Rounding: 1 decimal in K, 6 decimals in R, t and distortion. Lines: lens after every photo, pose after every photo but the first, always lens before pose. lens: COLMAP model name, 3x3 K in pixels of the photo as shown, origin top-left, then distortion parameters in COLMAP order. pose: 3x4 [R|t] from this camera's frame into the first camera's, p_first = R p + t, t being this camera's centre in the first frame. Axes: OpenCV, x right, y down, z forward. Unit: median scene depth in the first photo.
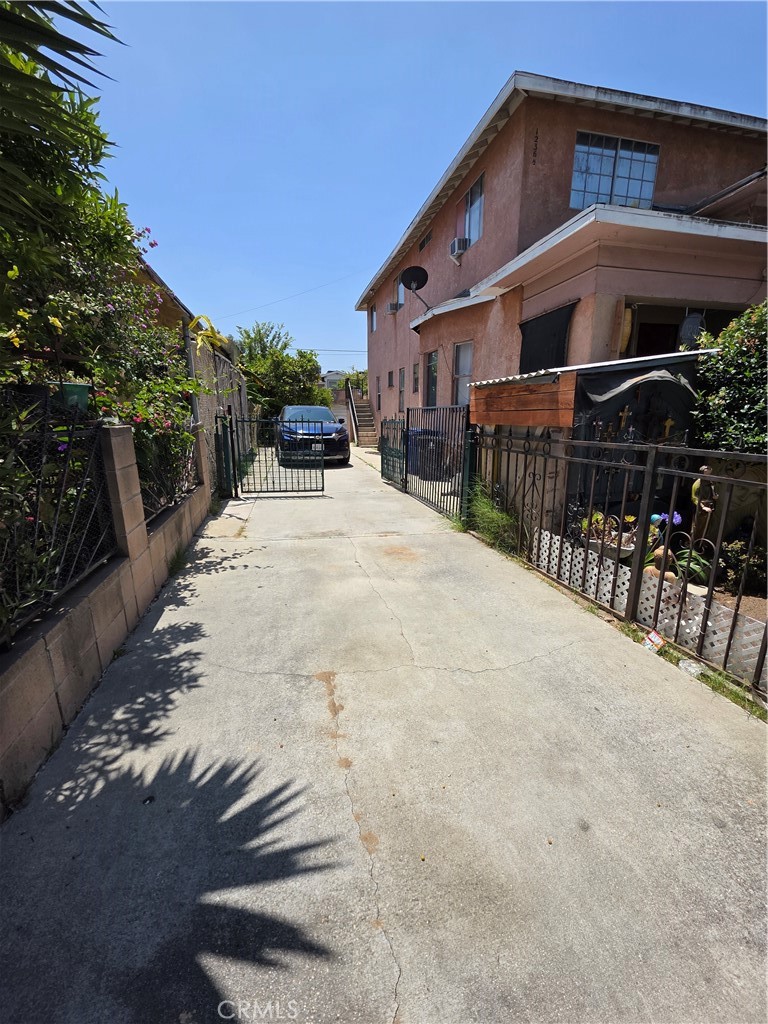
lens RADIAL K [[408.4, 0, 381.1], [0, 408.4, 510.0], [0, 0, 1]] dist [0.000917, -0.000526]
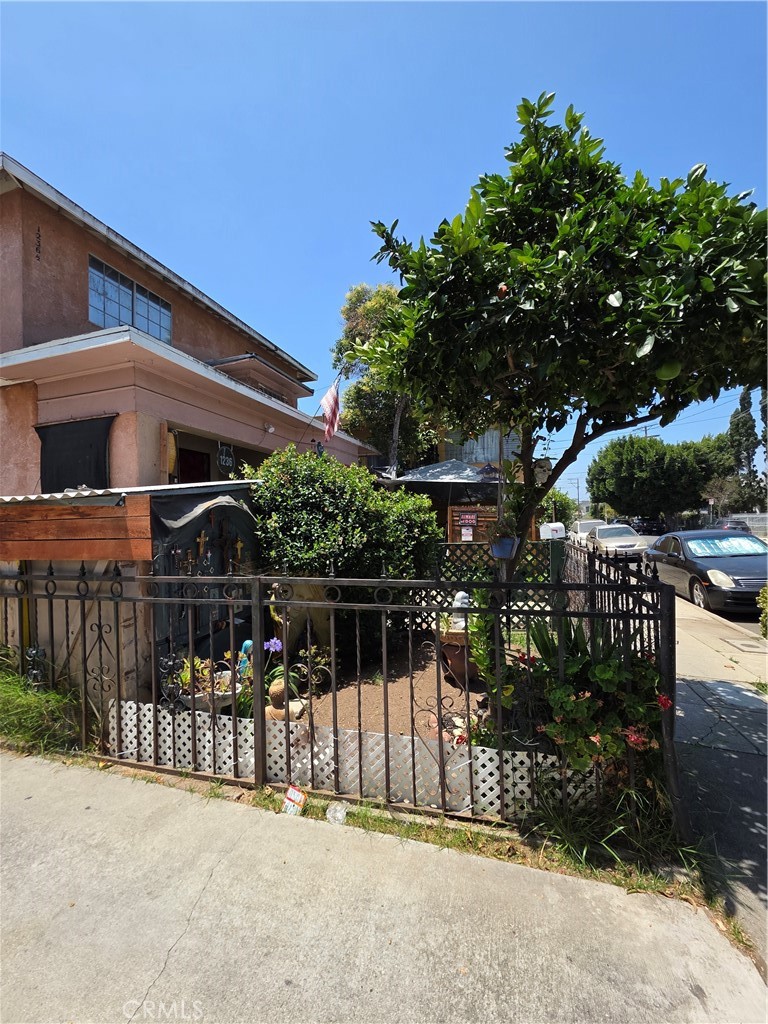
lens RADIAL K [[408.4, 0, 384.5], [0, 408.4, 513.5], [0, 0, 1]] dist [0.000917, -0.000526]
pose [[0.512548, 0.007700, 0.858624, 0.011061], [0.216506, 0.966492, -0.137909, -0.071794], [-0.830915, 0.256583, 0.493706, 0.175607]]
